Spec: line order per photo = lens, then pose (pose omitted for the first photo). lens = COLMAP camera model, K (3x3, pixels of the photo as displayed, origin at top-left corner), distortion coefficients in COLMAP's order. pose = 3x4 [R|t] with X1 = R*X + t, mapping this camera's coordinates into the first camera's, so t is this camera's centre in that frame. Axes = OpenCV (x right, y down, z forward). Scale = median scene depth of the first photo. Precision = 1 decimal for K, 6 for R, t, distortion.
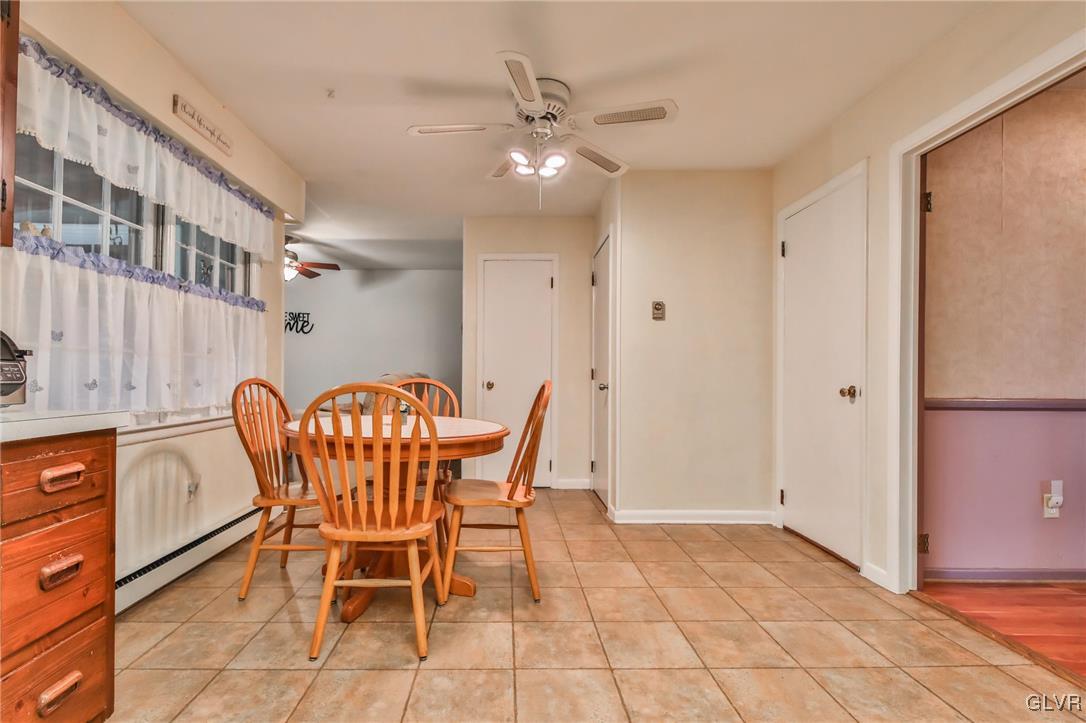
lens RADIAL K [[516.2, 0, 540.4], [0, 516.2, 374.9], [0, 0, 1]] dist [0.014129, -0.010276]
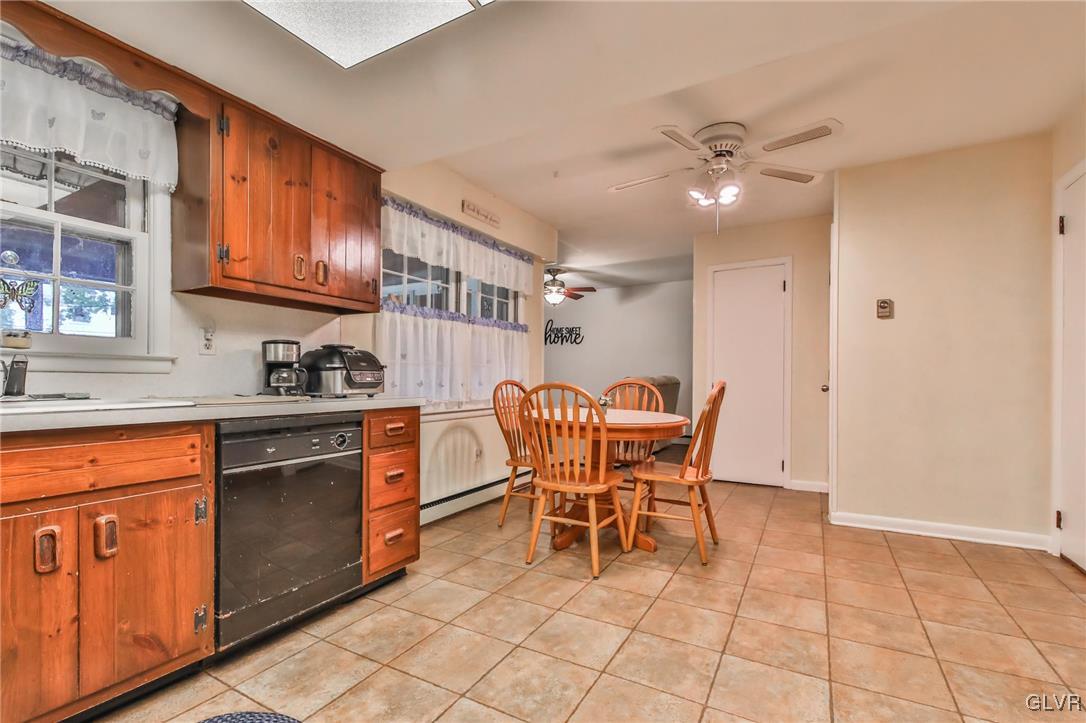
lens RADIAL K [[520.0, 0, 573.4], [0, 520.0, 381.2], [0, 0, 1]] dist [0.003013, -0.010747]
pose [[0.879338, -0.001885, -0.476194, 0.320018], [0.004756, 0.999977, 0.004824, 0.003513], [0.476174, -0.006507, 0.879327, -0.218088]]
